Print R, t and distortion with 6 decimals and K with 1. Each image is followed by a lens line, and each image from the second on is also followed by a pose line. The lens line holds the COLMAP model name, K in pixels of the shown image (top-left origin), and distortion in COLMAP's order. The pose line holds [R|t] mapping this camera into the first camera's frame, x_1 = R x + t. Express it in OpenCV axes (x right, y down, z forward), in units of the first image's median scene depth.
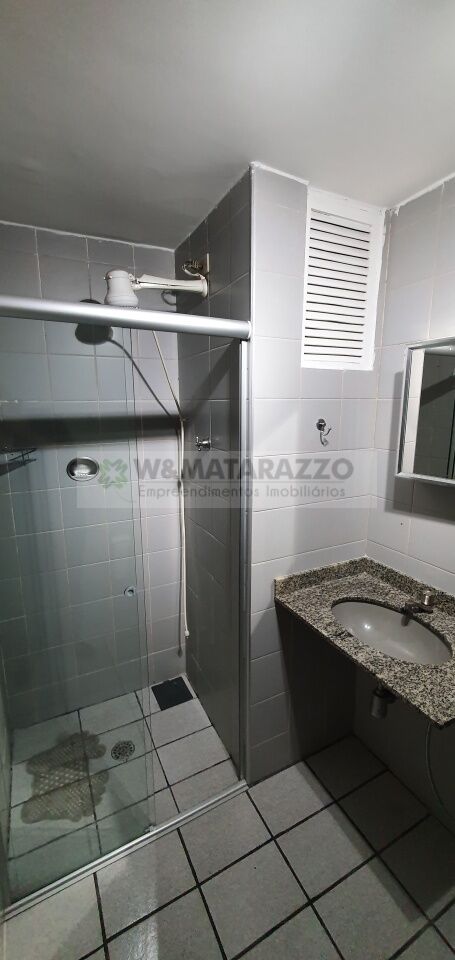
lens RADIAL K [[384.0, 0, 232.4], [0, 384.0, 477.6], [0, 0, 1]] dist [0.001910, 0.000128]
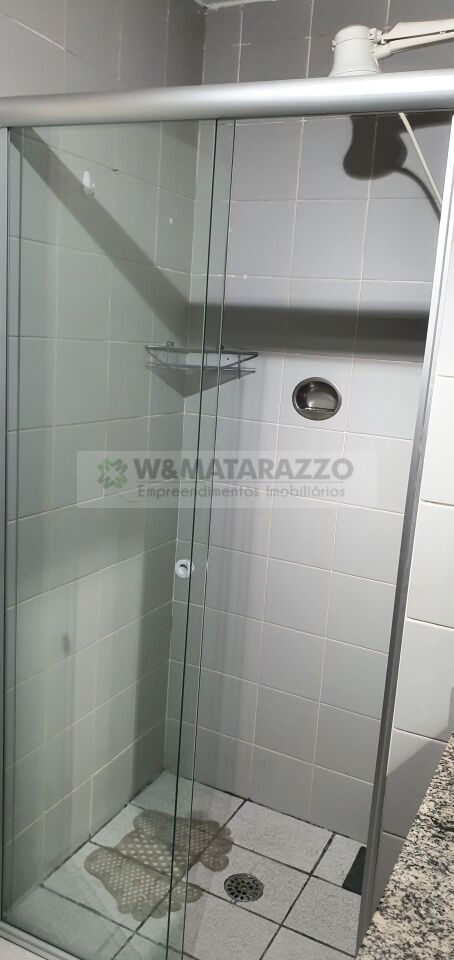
lens RADIAL K [[754.6, 0, 231.9], [0, 754.6, 480.6], [0, 0, 1]] dist [0.011628, 0.020431]
pose [[0.613879, 0.208077, -0.761483, 0.525225], [-0.223990, 0.970901, 0.084728, 0.036612], [0.756955, 0.118552, 0.642623, 0.228917]]
